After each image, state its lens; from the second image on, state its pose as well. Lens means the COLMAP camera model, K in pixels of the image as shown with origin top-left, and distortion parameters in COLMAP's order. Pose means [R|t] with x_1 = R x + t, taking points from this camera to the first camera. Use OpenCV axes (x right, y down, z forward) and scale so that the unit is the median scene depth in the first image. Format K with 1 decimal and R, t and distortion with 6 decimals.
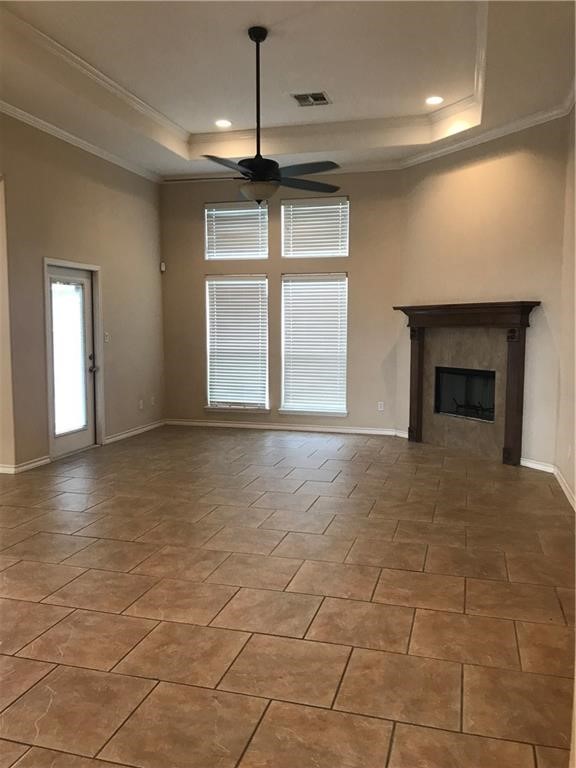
lens RADIAL K [[627.3, 0, 293.7], [0, 627.3, 386.2], [0, 0, 1]] dist [0.035472, -0.036366]
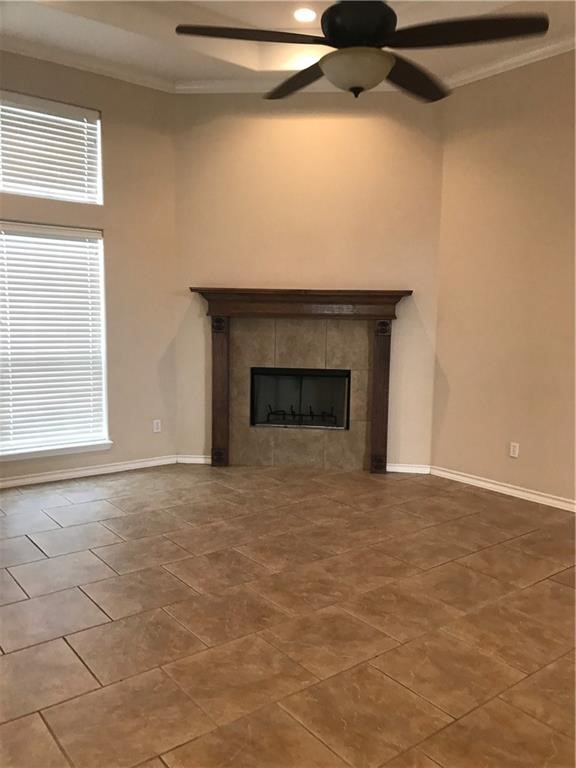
lens RADIAL K [[627.3, 0, 300.1], [0, 627.3, 394.3], [0, 0, 1]] dist [0.035472, -0.036366]
pose [[0.586101, -0.092837, 0.804902, -0.384247], [0.060391, 0.995656, 0.070863, -0.051181], [-0.807984, 0.007076, 0.589162, 0.508572]]
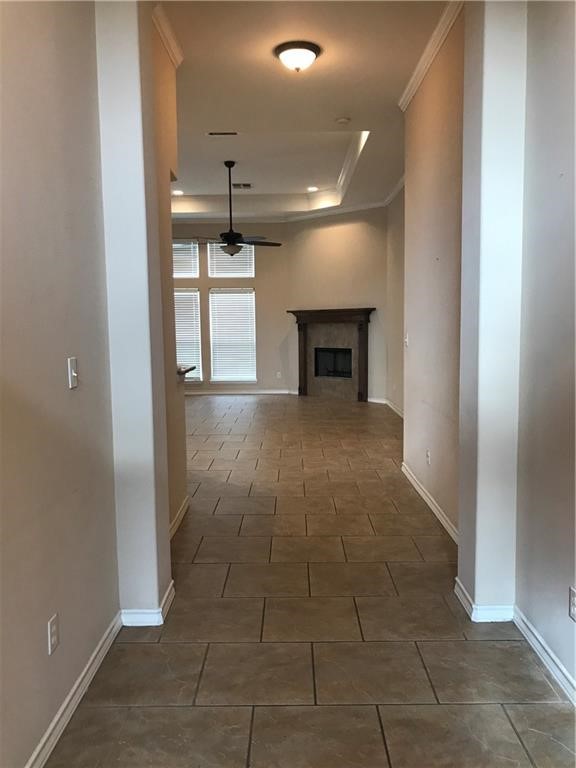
lens RADIAL K [[627.3, 0, 284.6], [0, 627.3, 389.9], [0, 0, 1]] dist [0.035472, -0.036366]
pose [[0.966409, -0.039480, 0.253960, -0.270934], [0.036785, 0.999205, 0.015354, 0.051152], [-0.254364, -0.005496, 0.967093, -0.556570]]
